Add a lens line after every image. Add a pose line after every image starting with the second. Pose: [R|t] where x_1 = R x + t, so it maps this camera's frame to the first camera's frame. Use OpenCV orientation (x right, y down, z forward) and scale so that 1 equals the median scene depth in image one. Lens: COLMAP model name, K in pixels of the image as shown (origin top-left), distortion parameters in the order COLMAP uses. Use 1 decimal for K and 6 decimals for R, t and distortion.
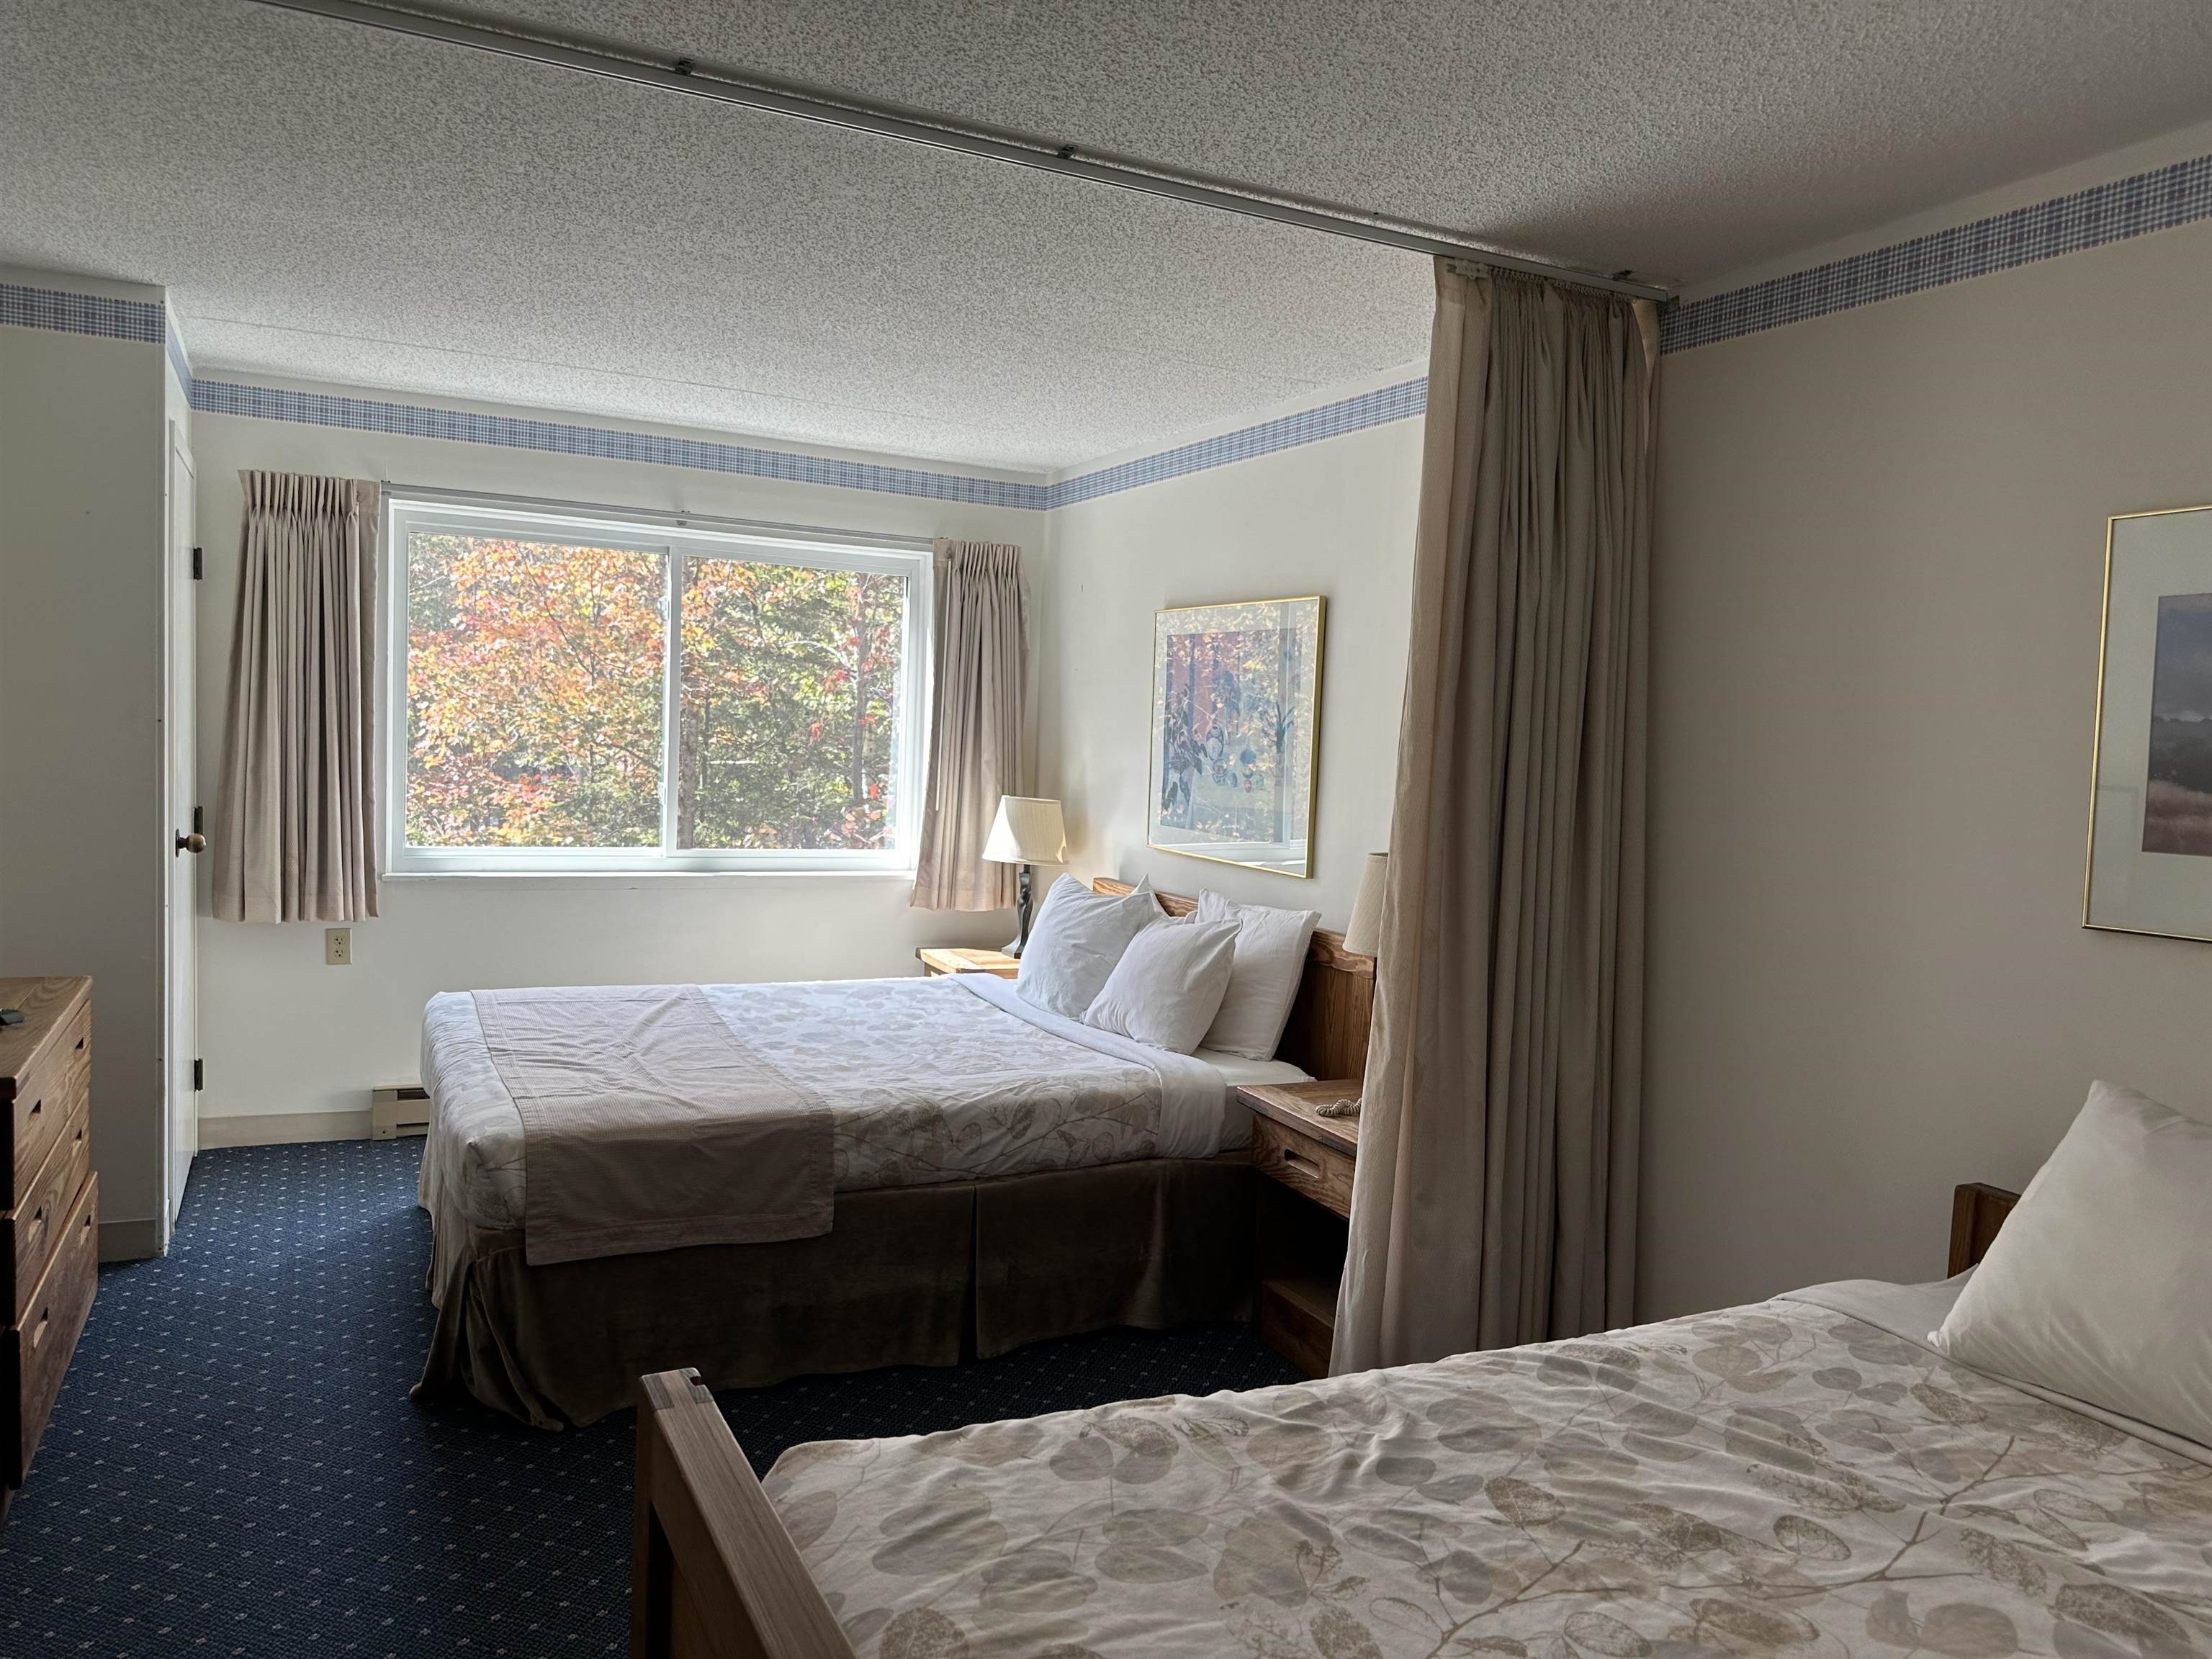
lens RADIAL K [[1564.3, 0, 1098.1], [0, 1564.3, 830.5], [0, 0, 1]] dist [0.102758, -0.125861]
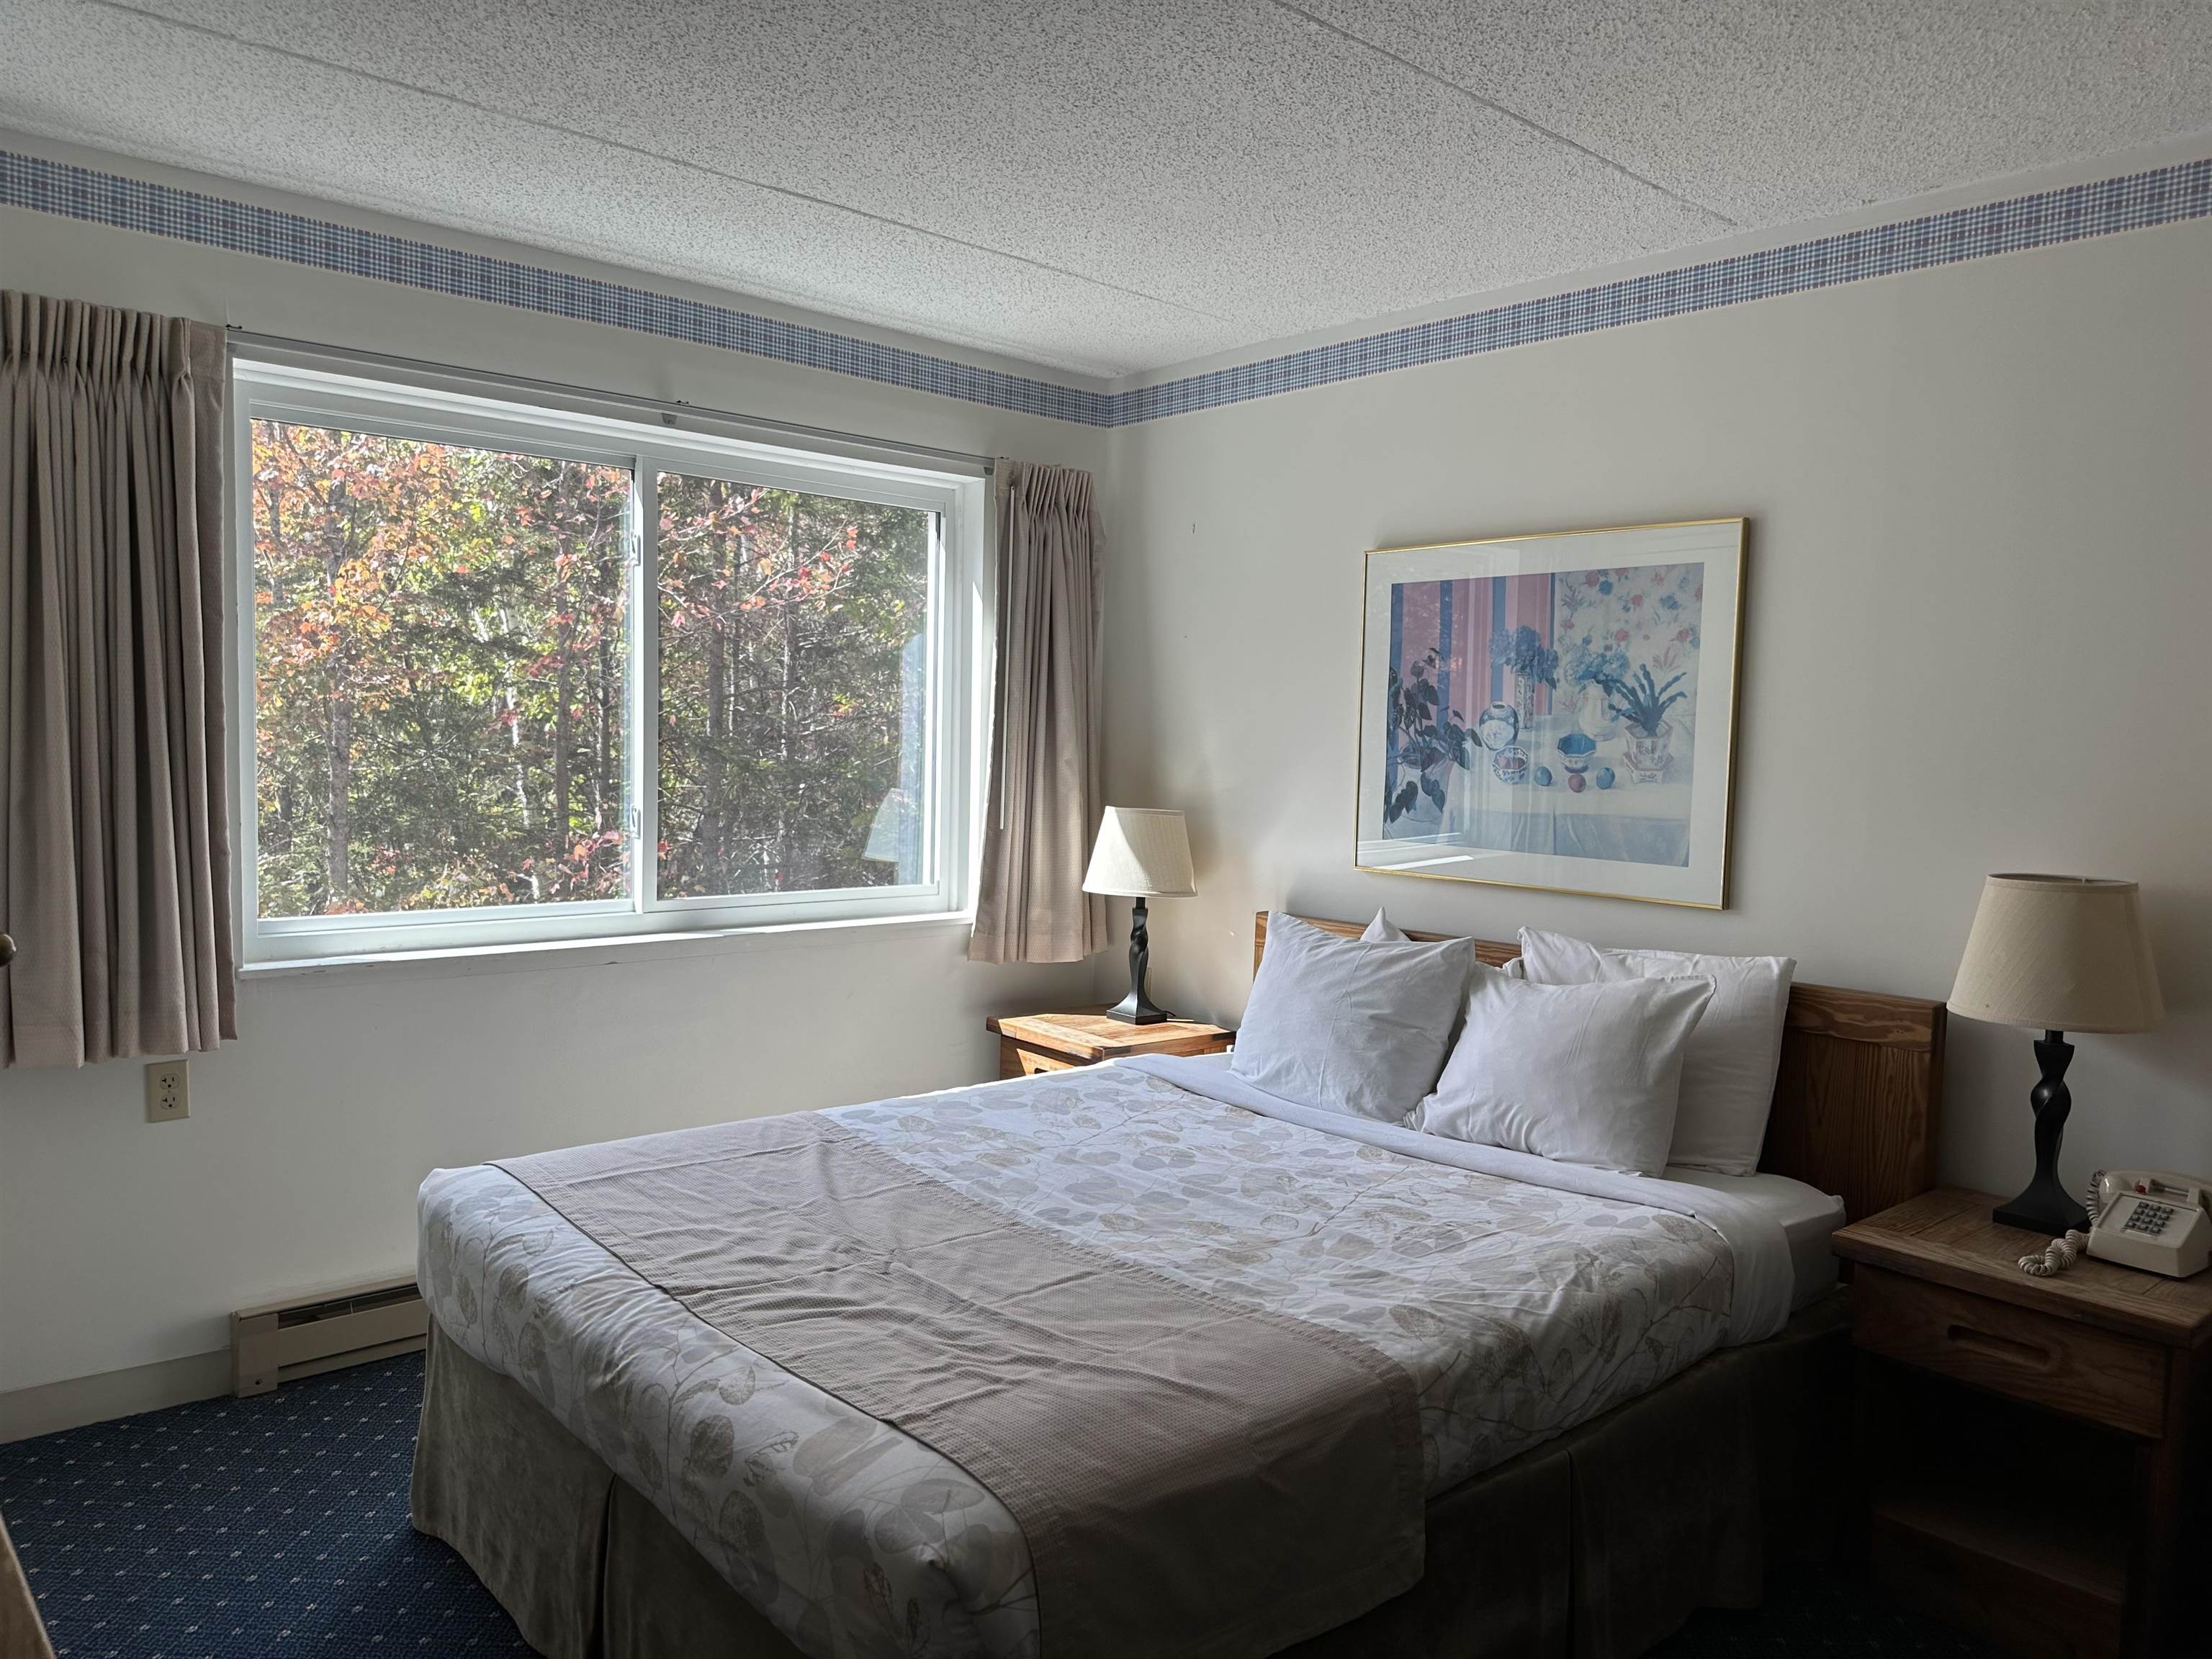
lens RADIAL K [[1564.3, 0, 1098.1], [0, 1564.3, 830.5], [0, 0, 1]] dist [0.102758, -0.125861]
pose [[0.964162, -0.036740, 0.262759, -0.298116], [0.035052, 0.999324, 0.011111, -0.021680], [-0.262989, -0.001503, 0.964798, 0.325480]]
